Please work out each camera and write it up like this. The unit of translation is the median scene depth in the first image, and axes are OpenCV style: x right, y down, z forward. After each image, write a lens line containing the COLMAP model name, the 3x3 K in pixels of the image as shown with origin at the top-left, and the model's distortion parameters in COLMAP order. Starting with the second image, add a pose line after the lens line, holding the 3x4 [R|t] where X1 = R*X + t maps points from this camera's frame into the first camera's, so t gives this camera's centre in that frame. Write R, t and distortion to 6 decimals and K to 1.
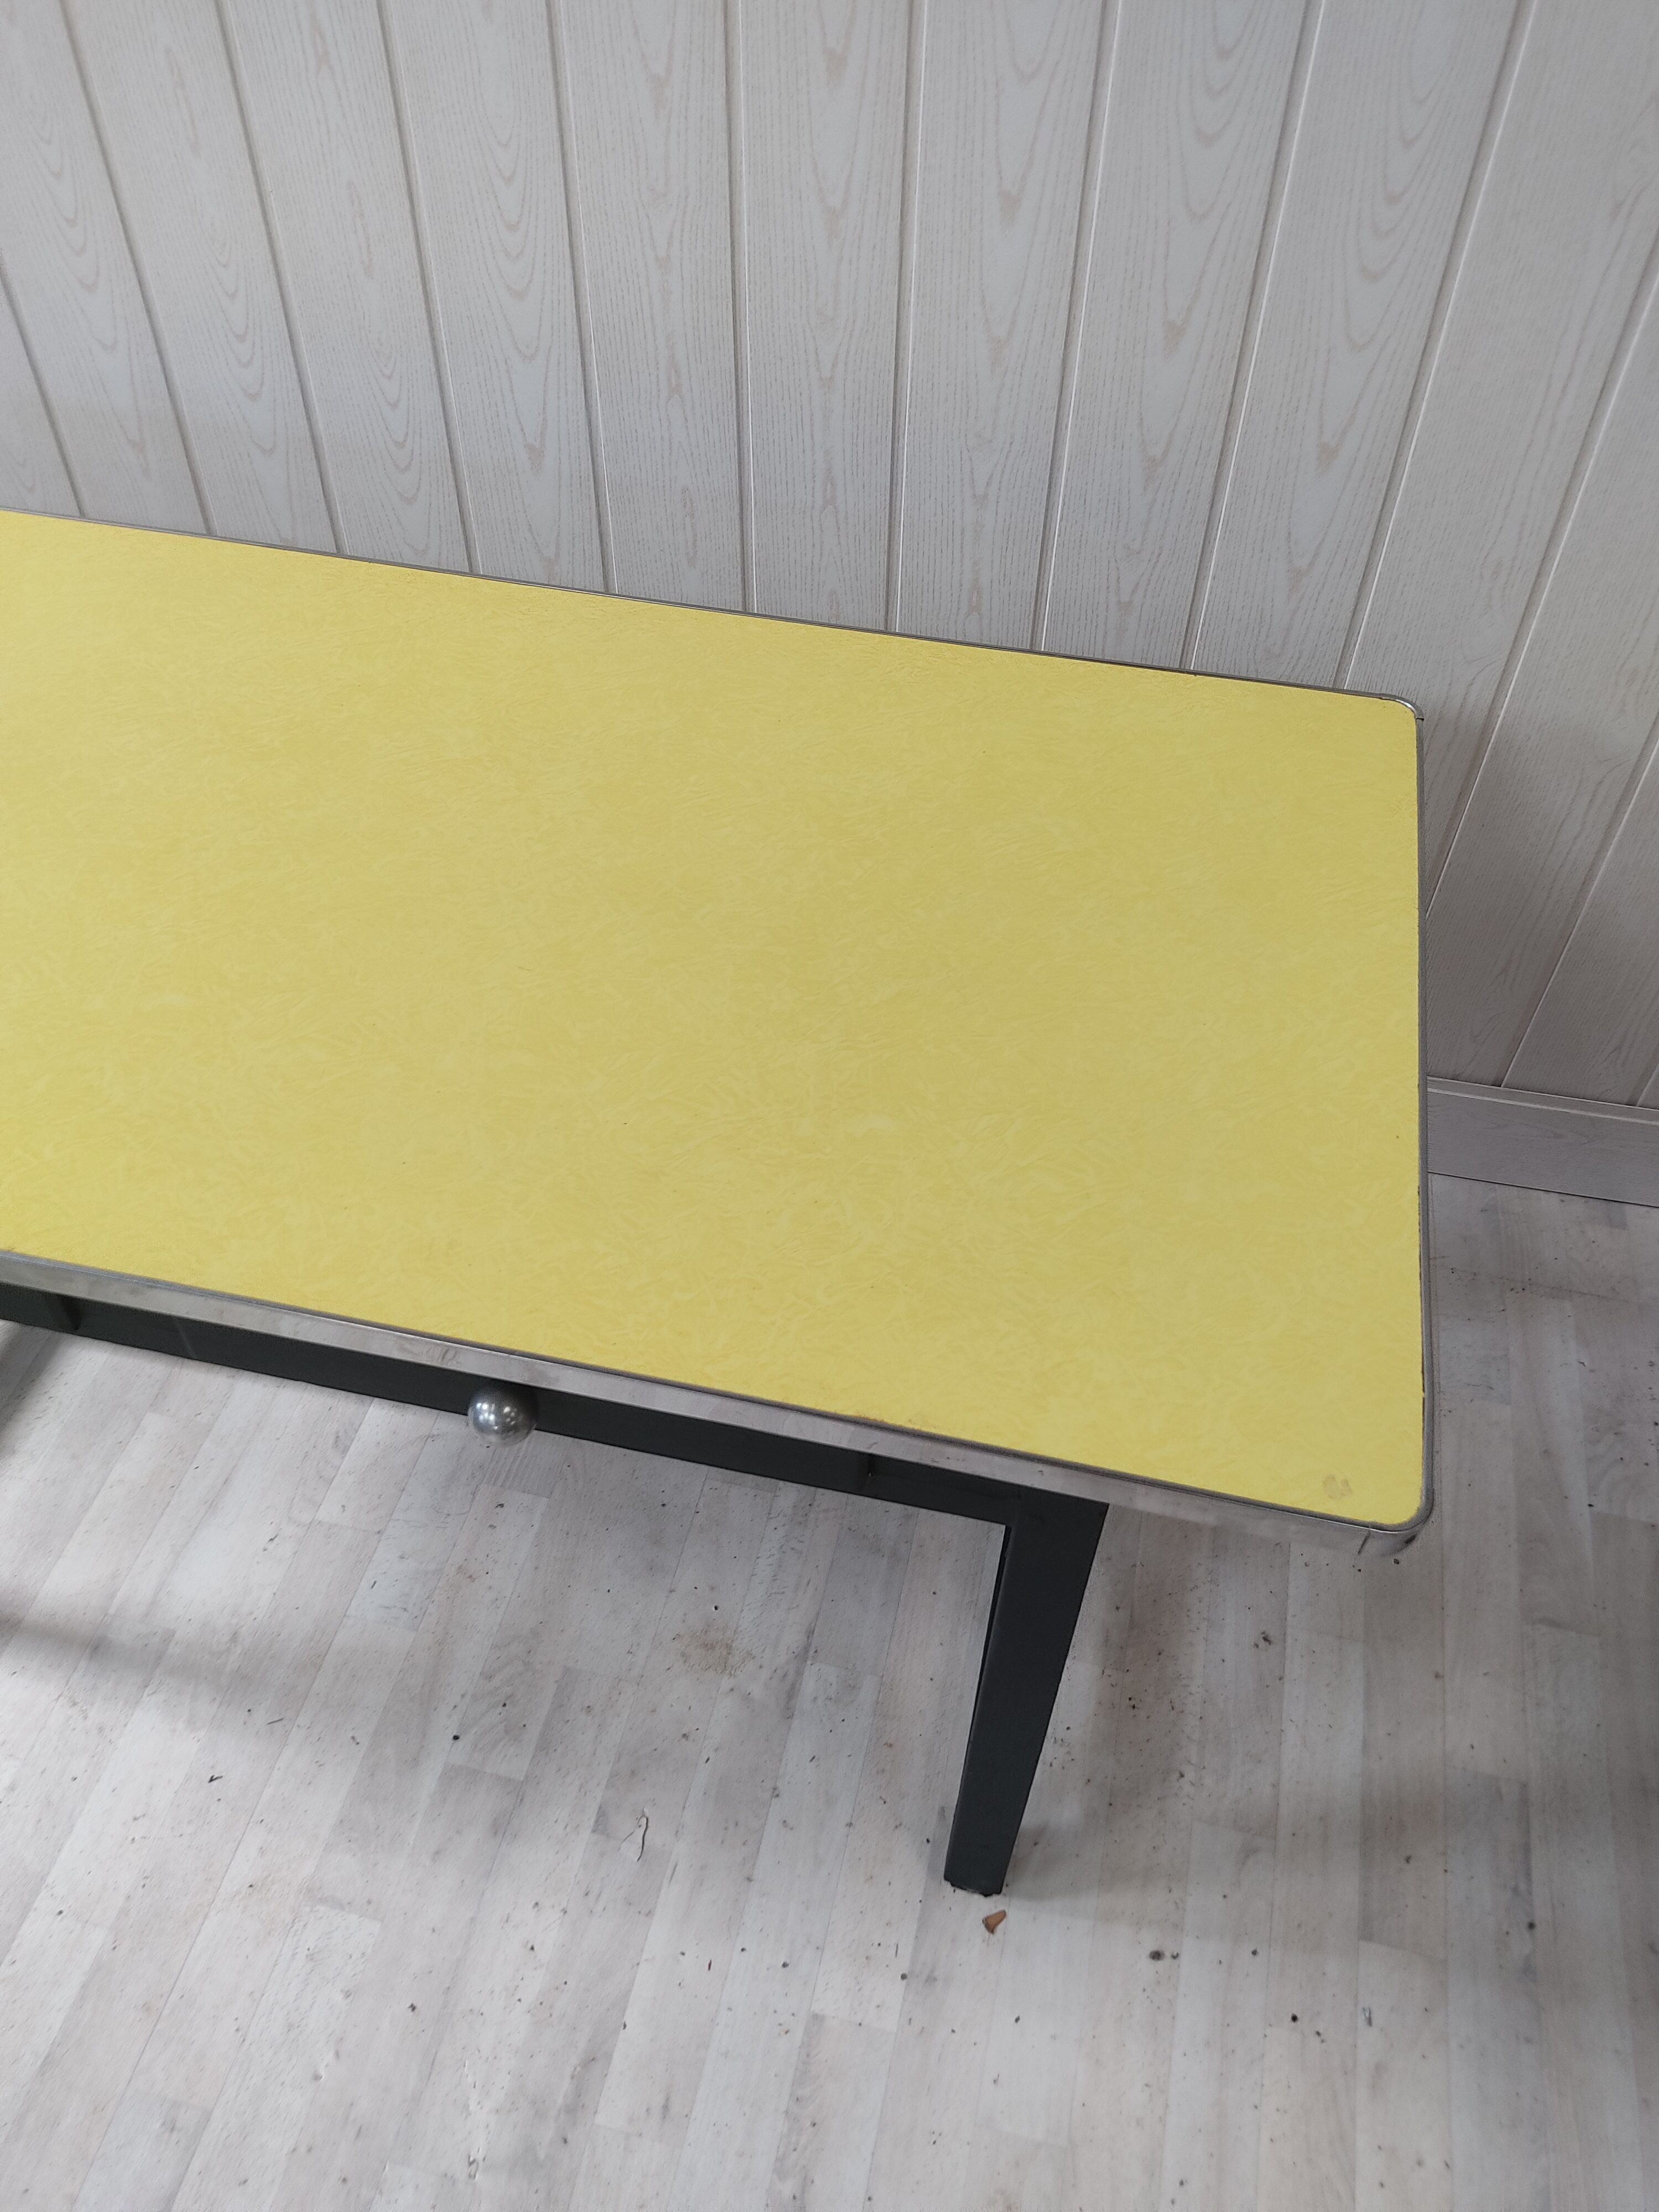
lens RADIAL K [[1659.5, 0, 834.5], [0, 1659.5, 1104.6], [0, 0, 1]] dist [0.124040, -0.226466]
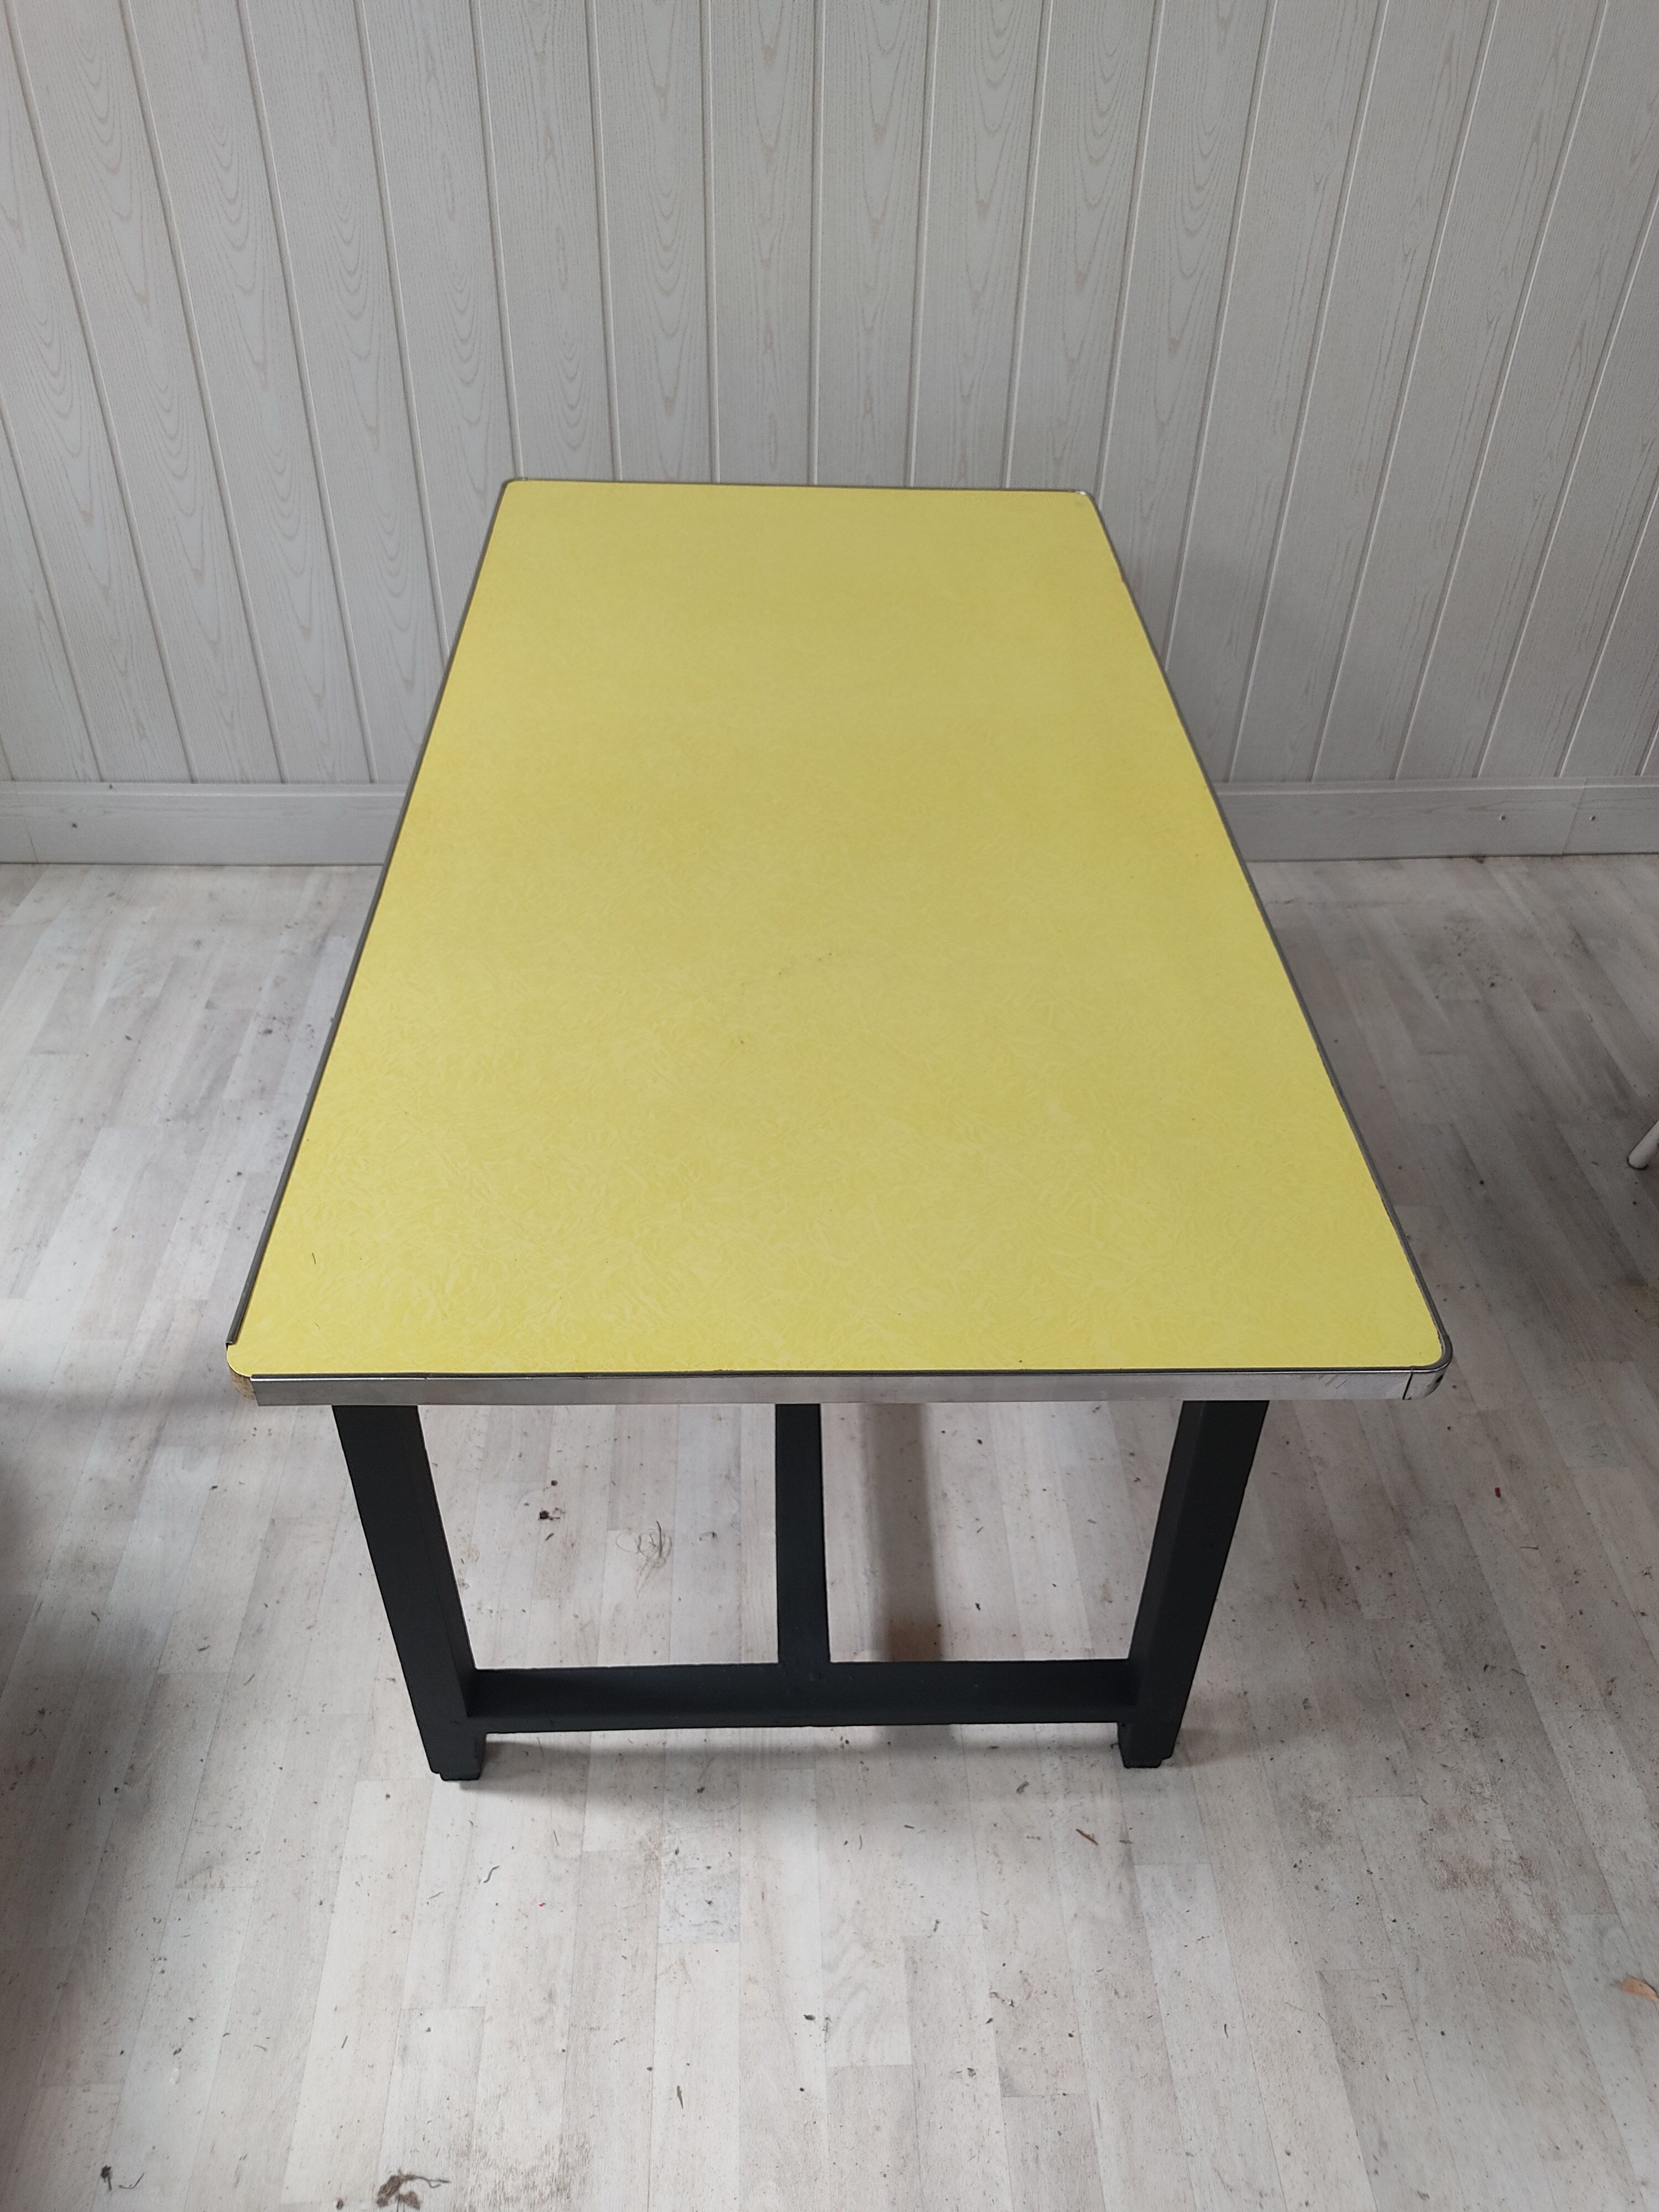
lens RADIAL K [[1686.2, 0, 834.6], [0, 1686.2, 1102.3], [0, 0, 1]] dist [0.081774, -0.161488]
pose [[0.963255, -0.162563, 0.213807, -0.493997], [0.187854, 0.976706, -0.103713, 0.440097], [-0.191966, 0.140067, 0.971355, -0.451351]]
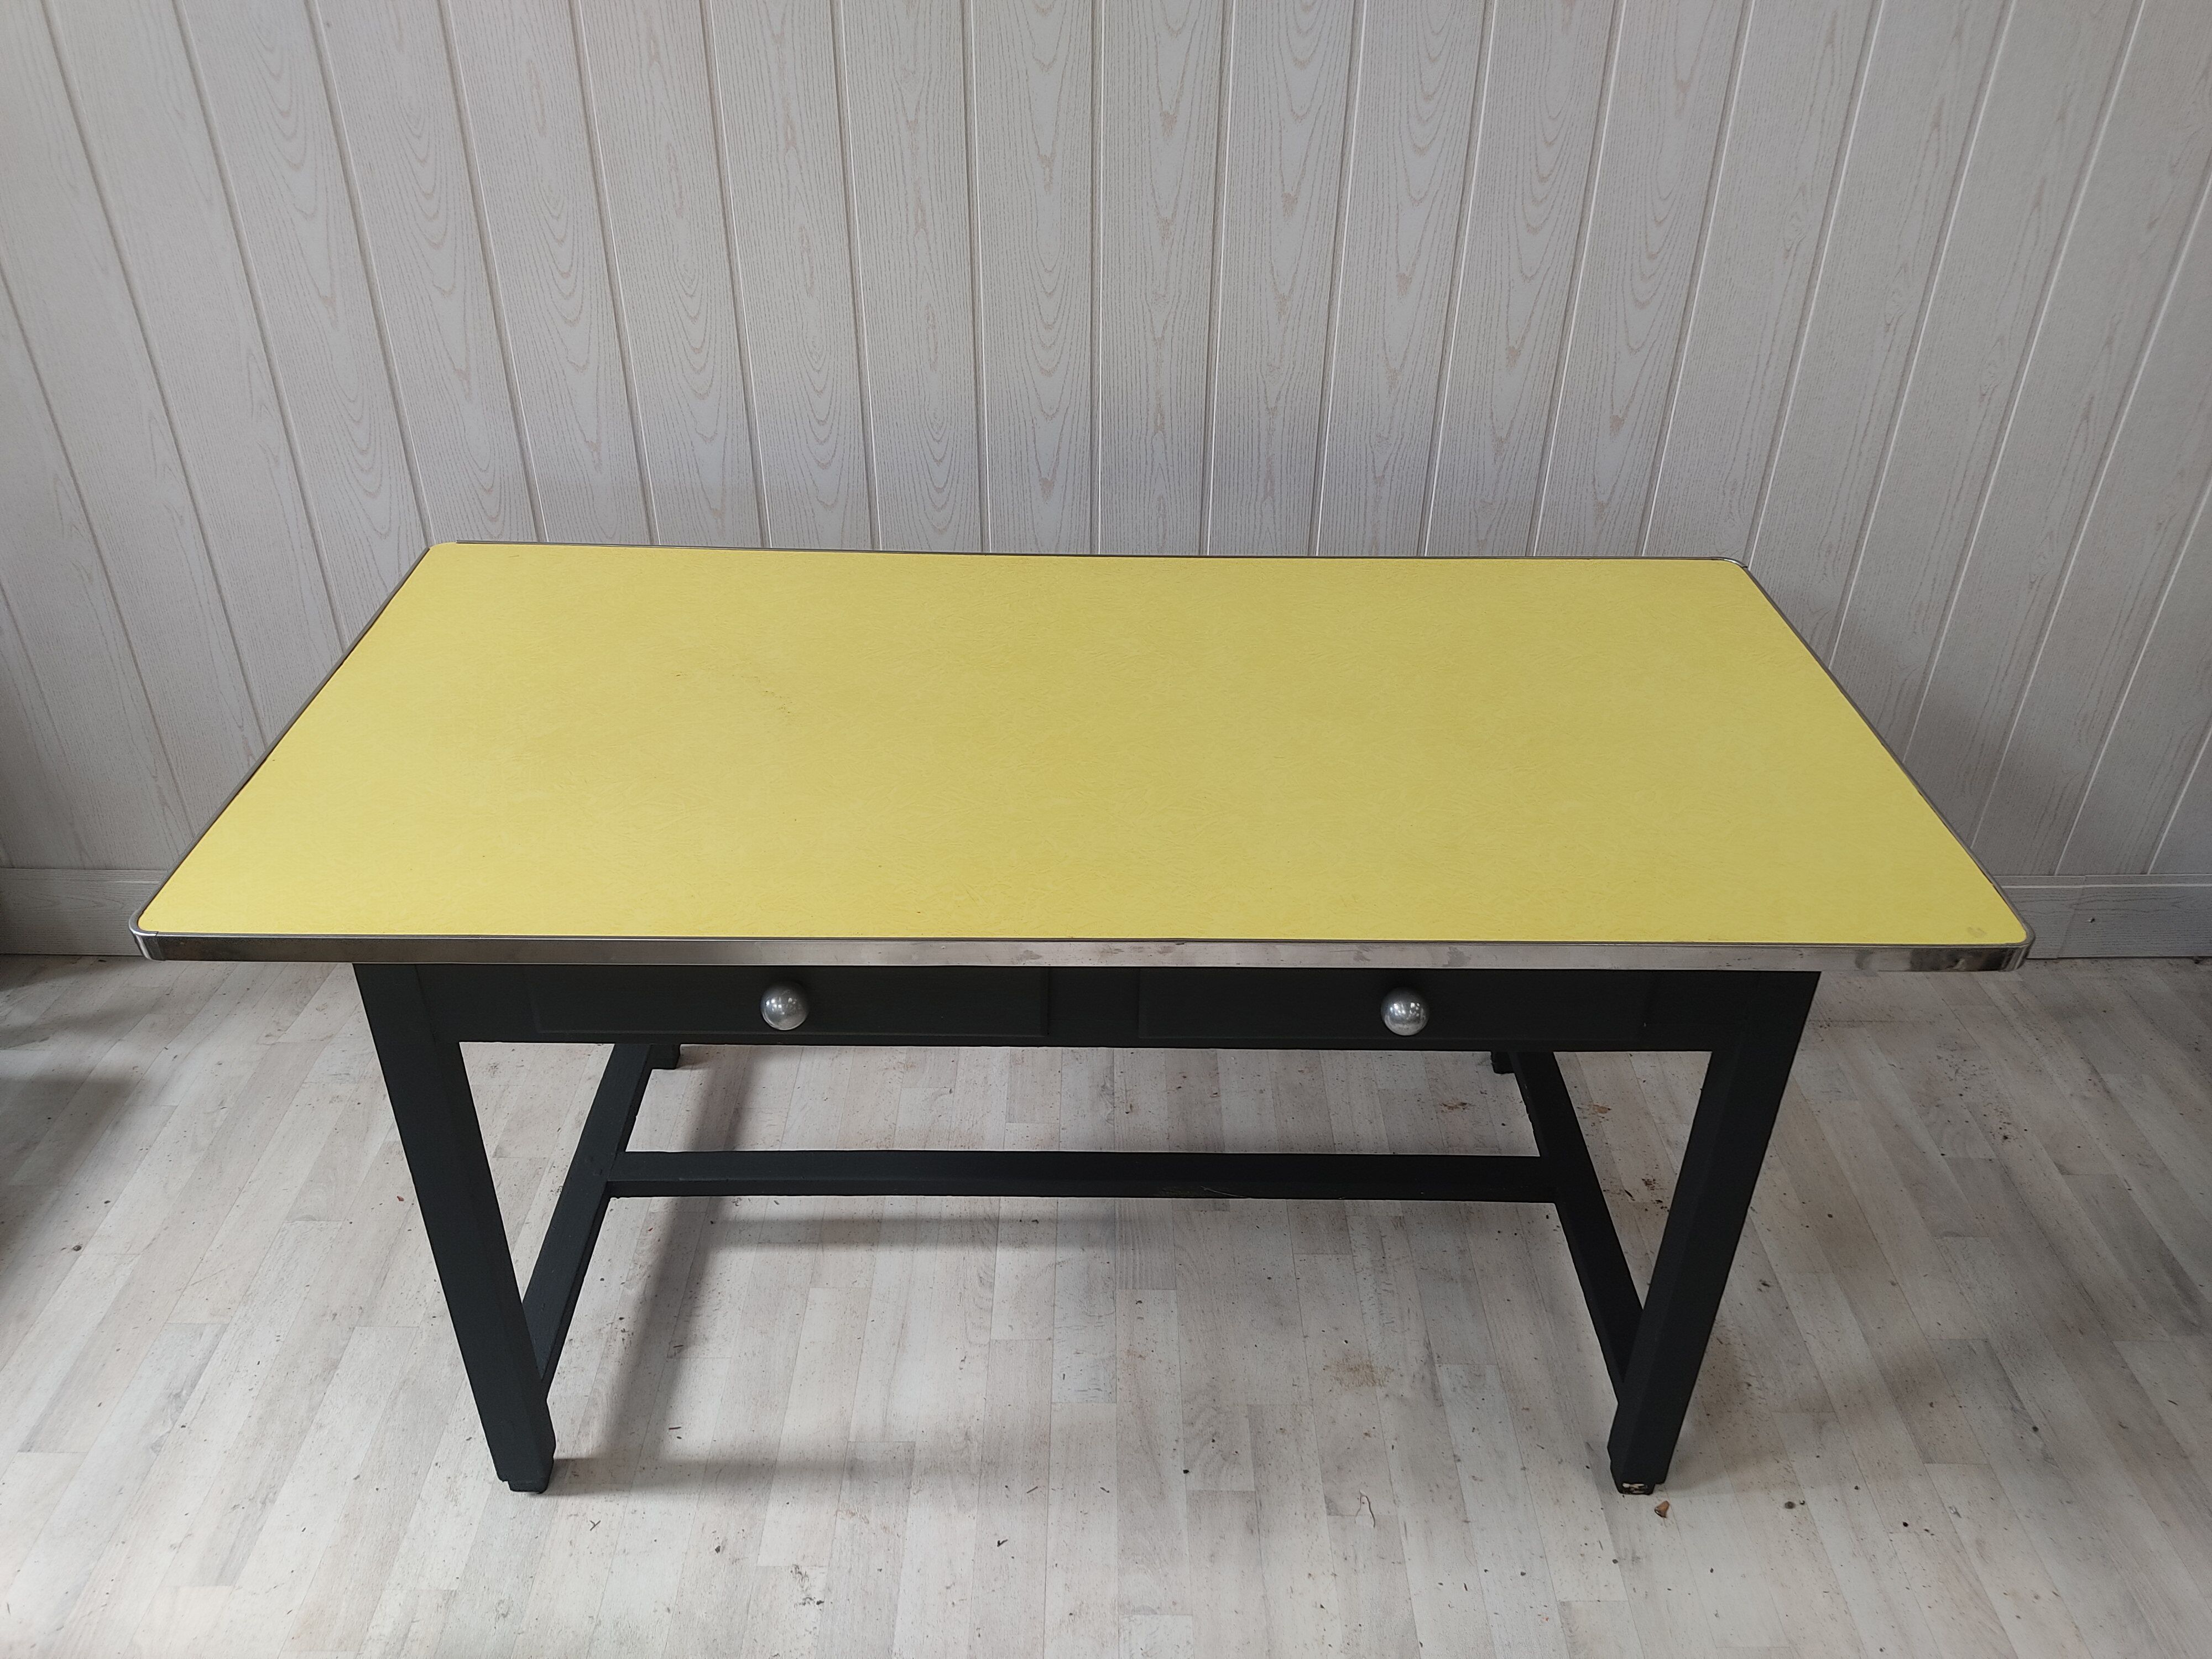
lens RADIAL K [[1659.5, 0, 1118.3], [0, 1659.5, 816.3], [0, 0, 1]] dist [0.124040, -0.226466]
pose [[0.971902, -0.127055, 0.198150, -0.449828], [0.171575, 0.958703, -0.226827, 0.195941], [-0.161148, 0.254451, 0.953565, -0.236718]]
